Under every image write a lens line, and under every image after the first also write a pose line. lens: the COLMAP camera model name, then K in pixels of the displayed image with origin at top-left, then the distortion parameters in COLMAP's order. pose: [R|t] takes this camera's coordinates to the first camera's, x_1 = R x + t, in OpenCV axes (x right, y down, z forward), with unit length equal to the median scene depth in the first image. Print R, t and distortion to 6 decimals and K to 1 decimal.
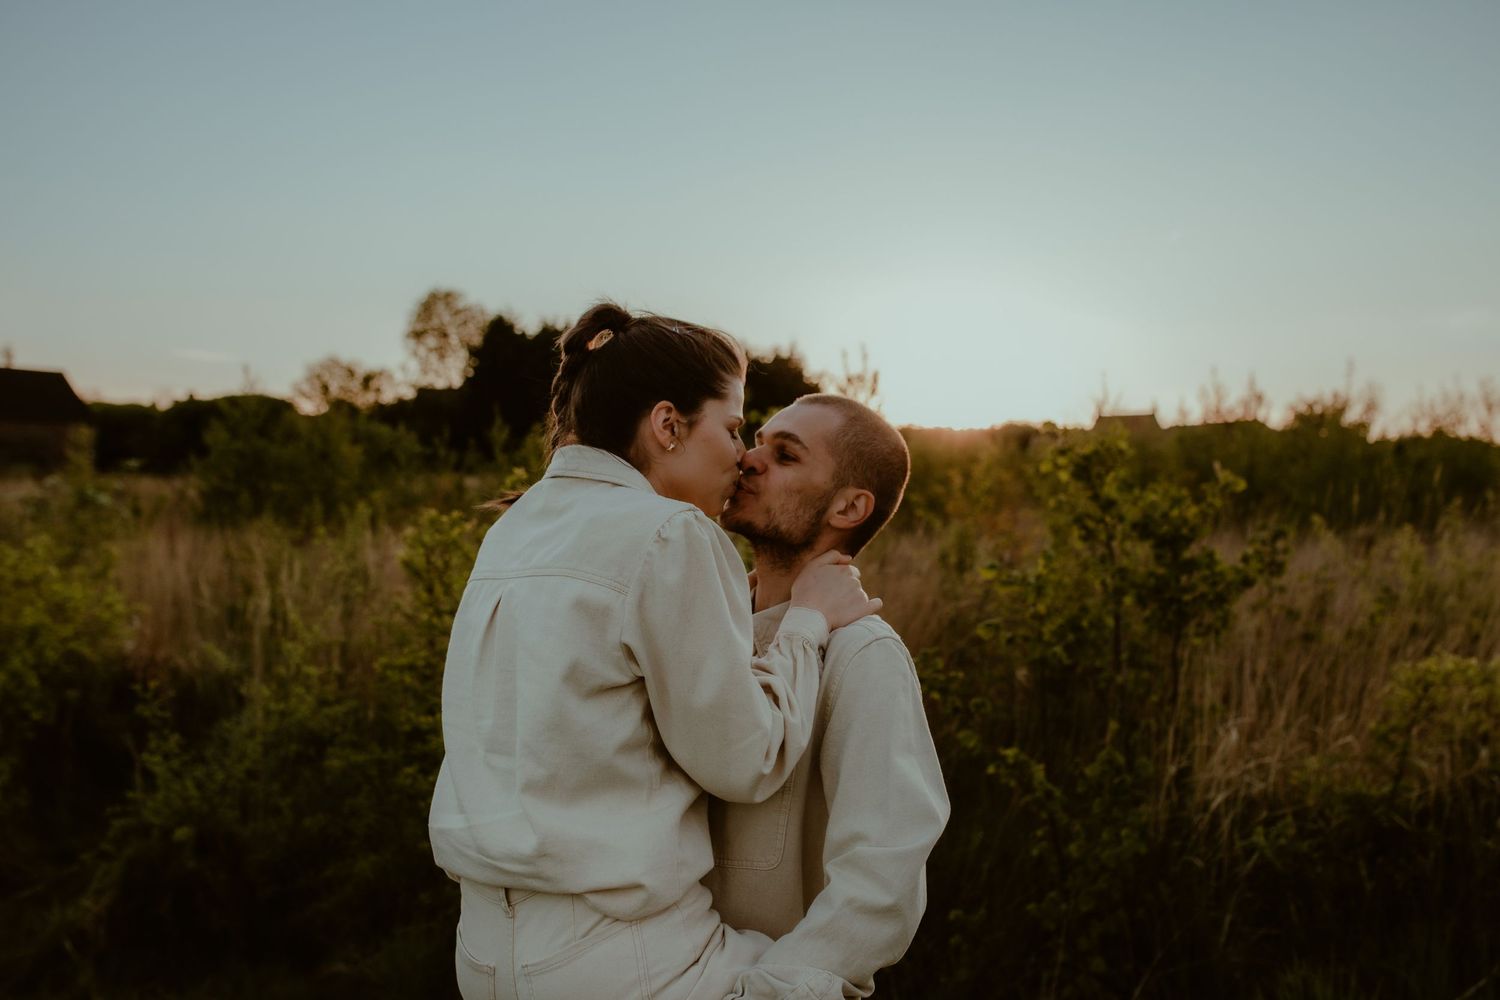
lens RADIAL K [[1537.2, 0, 745.7], [0, 1537.2, 509.1], [0, 0, 1]] dist [0.016770, 0.000000]
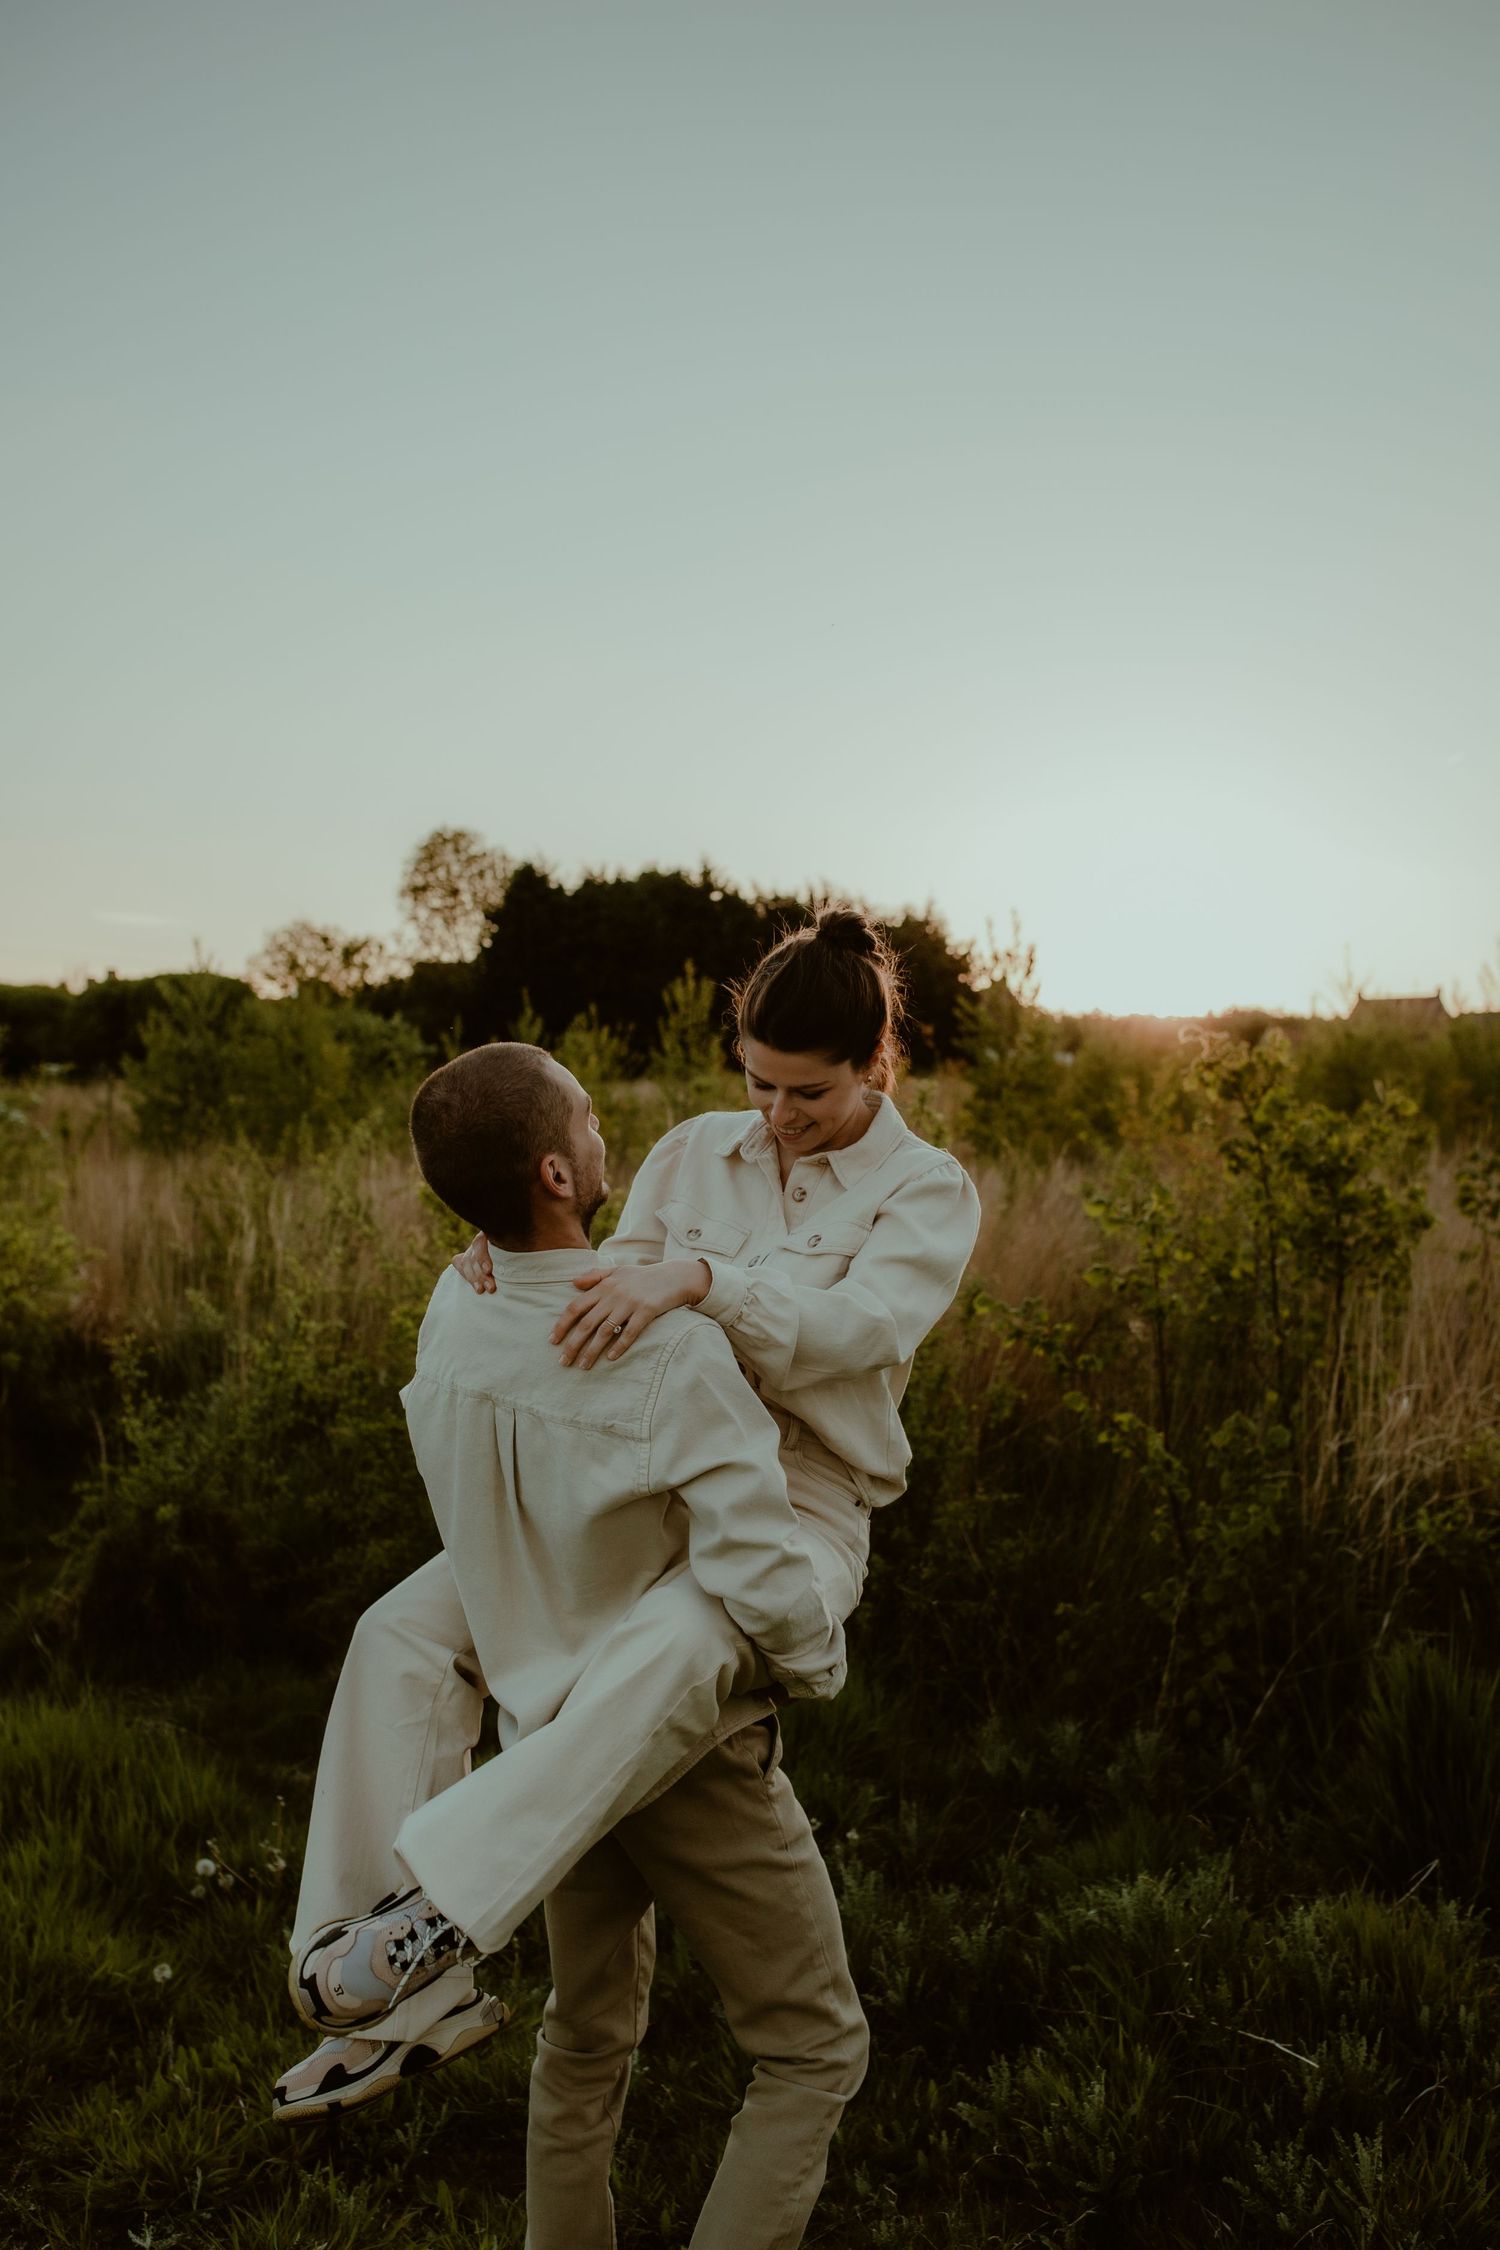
lens RADIAL K [[2305.9, 0, 754.0], [0, 2305.9, 1119.1], [0, 0, 1]] dist [0.016770, 0.000000]
pose [[0.998297, 0.001721, -0.058307, 0.031501], [-0.001892, 0.999994, -0.002875, -0.004193], [0.058301, 0.002981, 0.998295, -0.240393]]
